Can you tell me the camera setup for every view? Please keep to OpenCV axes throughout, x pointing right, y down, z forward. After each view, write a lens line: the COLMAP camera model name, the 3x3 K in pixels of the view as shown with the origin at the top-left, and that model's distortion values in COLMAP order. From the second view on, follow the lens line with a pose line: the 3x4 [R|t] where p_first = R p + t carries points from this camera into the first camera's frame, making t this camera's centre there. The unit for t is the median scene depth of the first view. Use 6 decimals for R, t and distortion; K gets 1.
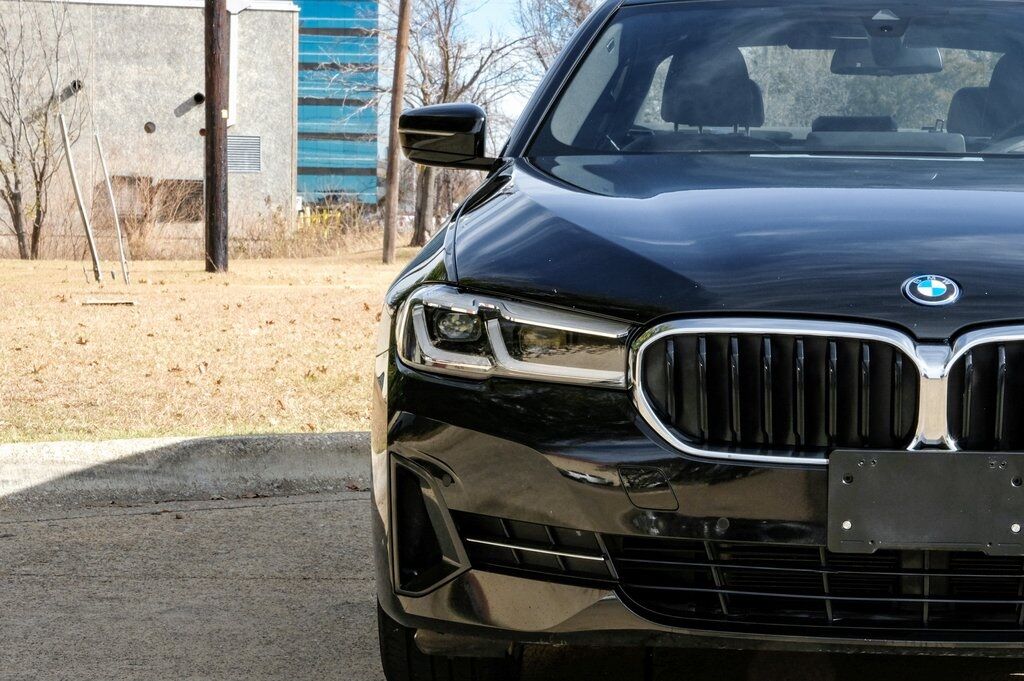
lens RADIAL K [[3129.9, 0, 518.4], [0, 3129.9, 337.6], [0, 0, 1]] dist [-0.045496, 0.000000]
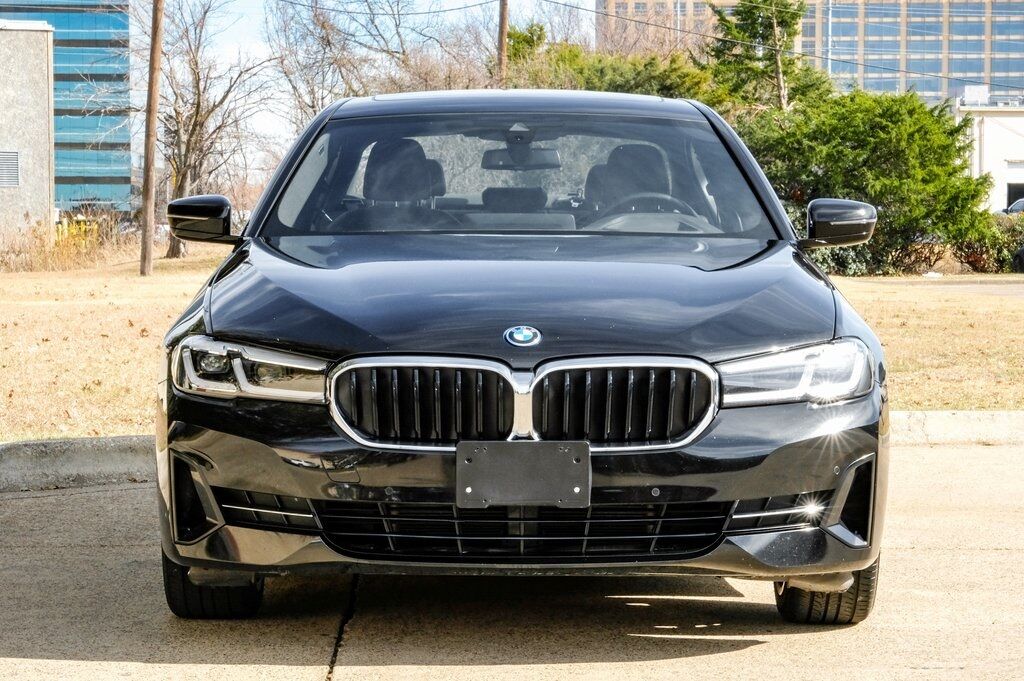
lens RADIAL K [[3129.9, 0, 508.9], [0, 3129.9, 349.4], [0, 0, 1]] dist [-0.045496, 0.000000]
pose [[0.997033, -0.017814, 0.074888, 0.009109], [0.017475, 0.999834, 0.005173, -0.015135], [-0.074967, -0.003849, 0.997179, -0.480309]]
